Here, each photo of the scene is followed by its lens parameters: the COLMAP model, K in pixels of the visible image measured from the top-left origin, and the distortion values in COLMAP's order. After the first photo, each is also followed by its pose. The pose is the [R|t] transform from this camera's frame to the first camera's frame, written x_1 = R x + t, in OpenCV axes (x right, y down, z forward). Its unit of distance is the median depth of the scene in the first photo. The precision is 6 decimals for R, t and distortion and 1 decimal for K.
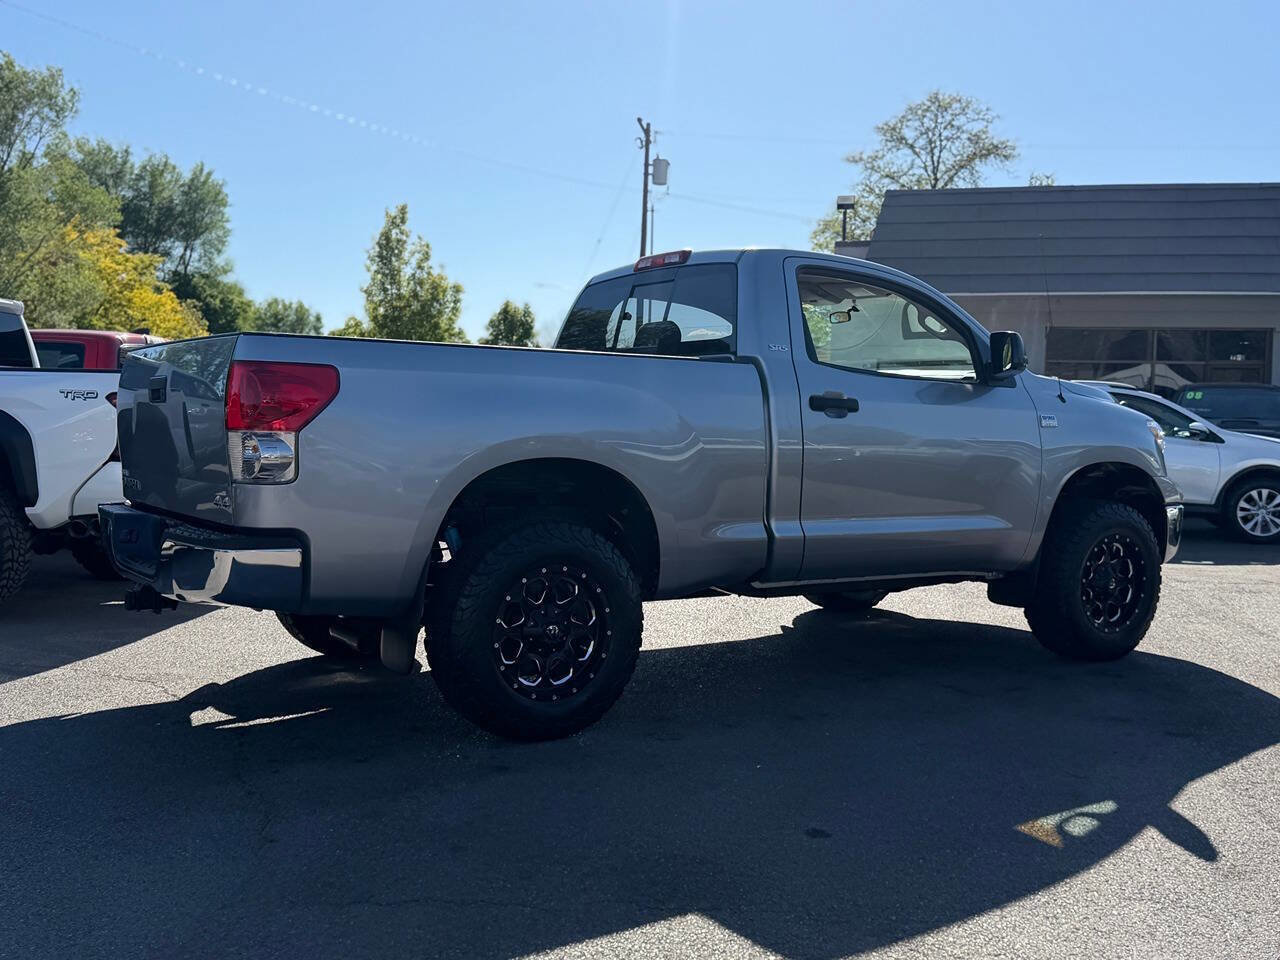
lens RADIAL K [[1222.3, 0, 640.0], [0, 1222.3, 480.0], [0, 0, 1]] dist [0.070541, -0.004381]
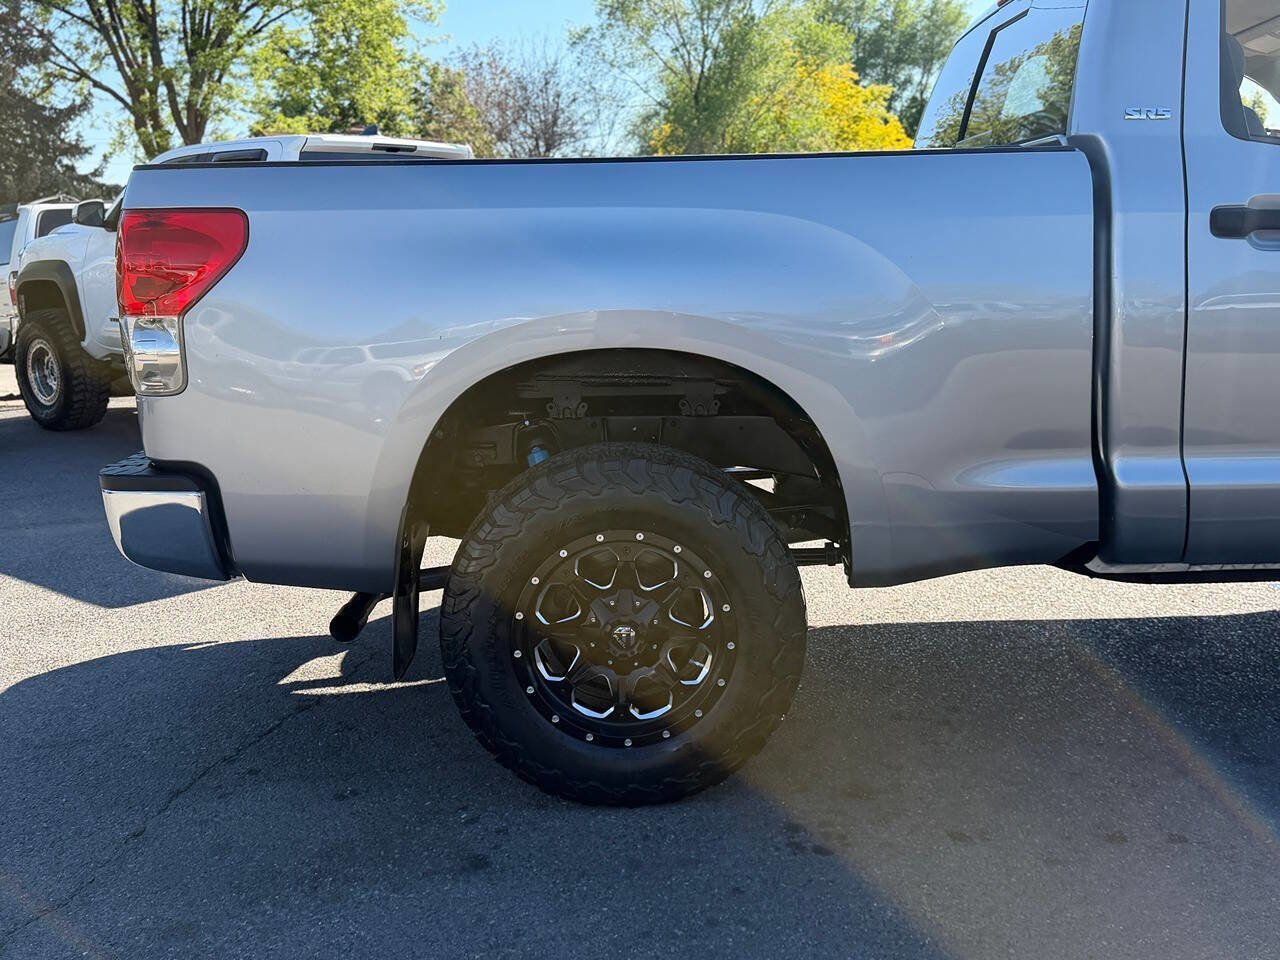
lens RADIAL K [[1214.4, 0, 640.0], [0, 1214.4, 480.0], [0, 0, 1]] dist [0.150271, -0.290100]
pose [[0.840525, 0.064181, -0.537958, 0.236402], [0.011662, 0.990585, 0.136402, -0.032828], [0.541647, -0.120923, 0.831863, 0.474975]]
